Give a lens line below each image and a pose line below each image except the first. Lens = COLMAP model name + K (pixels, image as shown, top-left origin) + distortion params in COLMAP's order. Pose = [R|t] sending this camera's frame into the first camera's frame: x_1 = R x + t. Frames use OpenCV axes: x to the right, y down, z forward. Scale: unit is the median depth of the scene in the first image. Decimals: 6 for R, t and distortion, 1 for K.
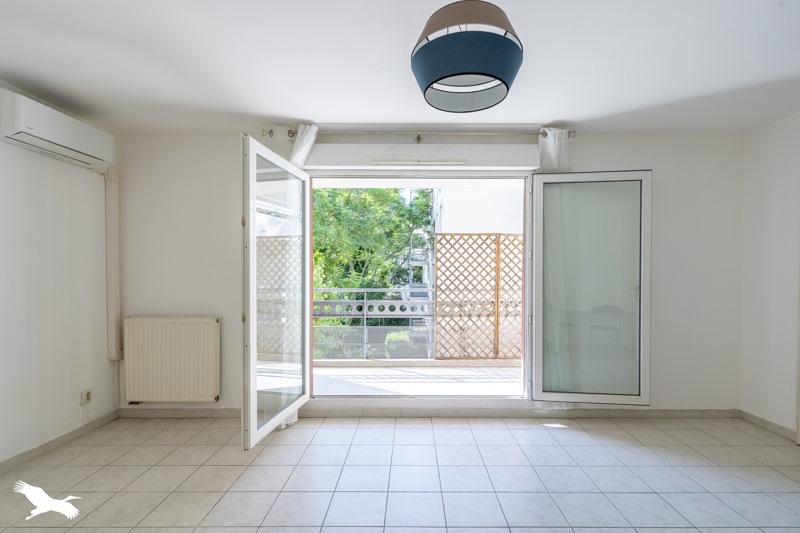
lens RADIAL K [[389.7, 0, 402.5], [0, 389.7, 269.9], [0, 0, 1]] dist [0.003744, 0.000171]
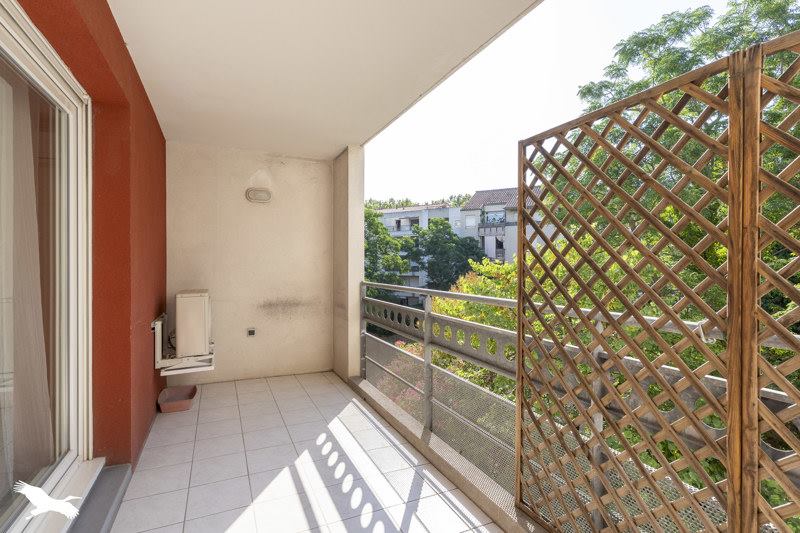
lens RADIAL K [[389.7, 0, 402.1], [0, 389.7, 263.4], [0, 0, 1]] dist [0.003744, 0.000171]
pose [[0.450026, 0.004316, -0.893005, 0.397869], [-0.002353, 0.999991, 0.003647, 0.014103], [0.893012, 0.000460, 0.450032, 0.861062]]
